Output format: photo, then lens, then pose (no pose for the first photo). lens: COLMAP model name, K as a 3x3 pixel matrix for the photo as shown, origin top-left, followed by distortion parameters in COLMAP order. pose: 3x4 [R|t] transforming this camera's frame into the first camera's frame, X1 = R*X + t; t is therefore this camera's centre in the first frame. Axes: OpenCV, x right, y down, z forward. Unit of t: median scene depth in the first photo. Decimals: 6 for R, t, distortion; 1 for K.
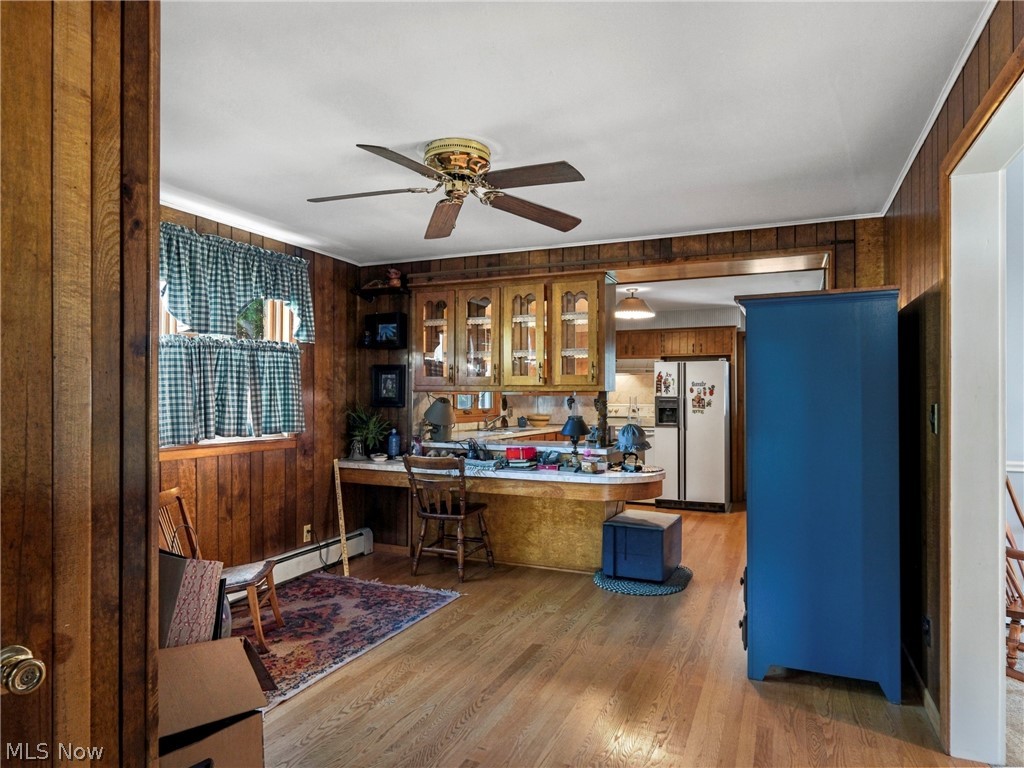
lens RADIAL K [[658.8, 0, 515.3], [0, 658.8, 405.5], [0, 0, 1]] dist [-0.002969, -0.000115]
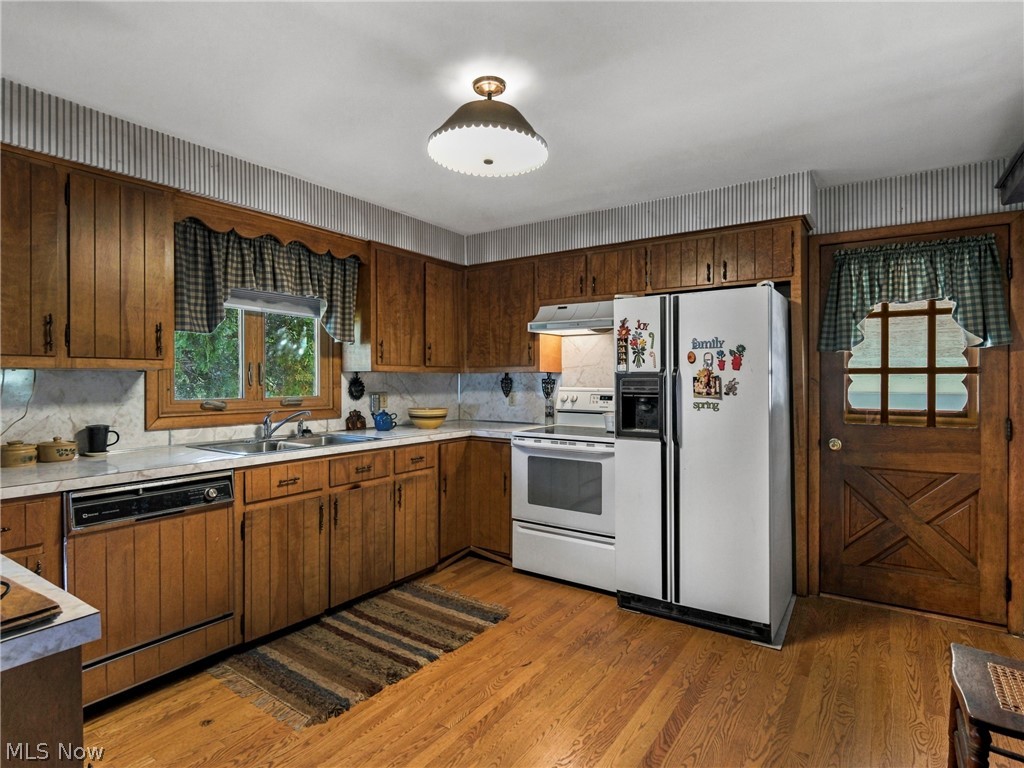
lens RADIAL K [[556.9, 0, 518.7], [0, 556.9, 382.7], [0, 0, 1]] dist [0.000150, -0.001905]
pose [[0.982487, -0.003727, -0.186293, 0.220428], [0.003370, 0.999992, -0.002231, -0.005818], [0.186300, 0.001564, 0.982492, 0.600816]]
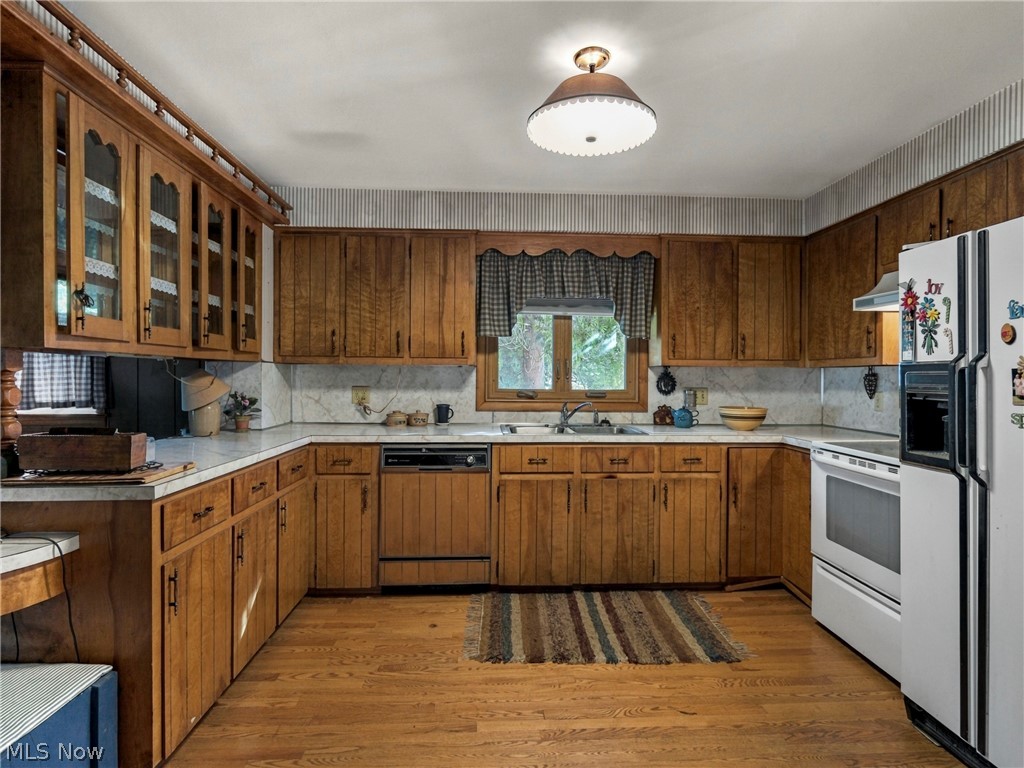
lens RADIAL K [[556.9, 0, 512.2], [0, 556.9, 378.9], [0, 0, 1]] dist [0.000150, -0.001905]
pose [[0.431759, 0.002467, -0.901986, 0.373956], [-0.012163, 0.999921, -0.003087, -0.003166], [0.901907, 0.012304, 0.431755, 0.727040]]
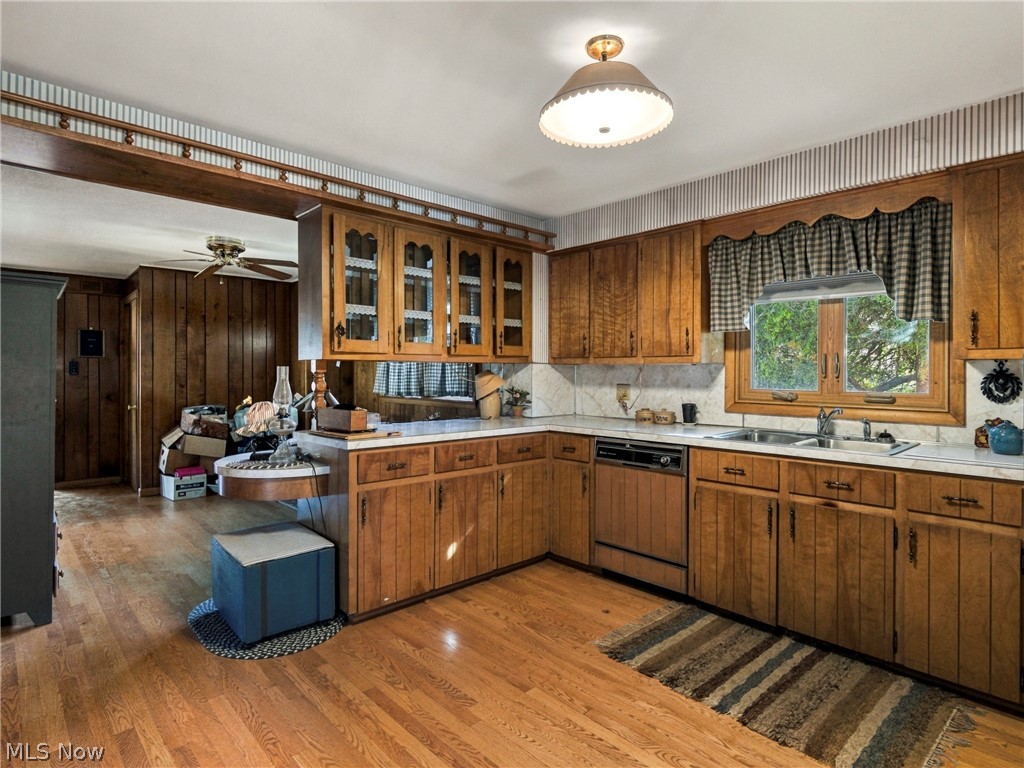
lens RADIAL K [[556.9, 0, 507.4], [0, 556.9, 373.6], [0, 0, 1]] dist [0.000150, -0.001905]
pose [[-0.412476, -0.003053, -0.910964, 0.402503], [-0.012756, 0.999916, 0.002424, -0.006462], [0.910879, 0.012620, -0.412480, 0.937470]]
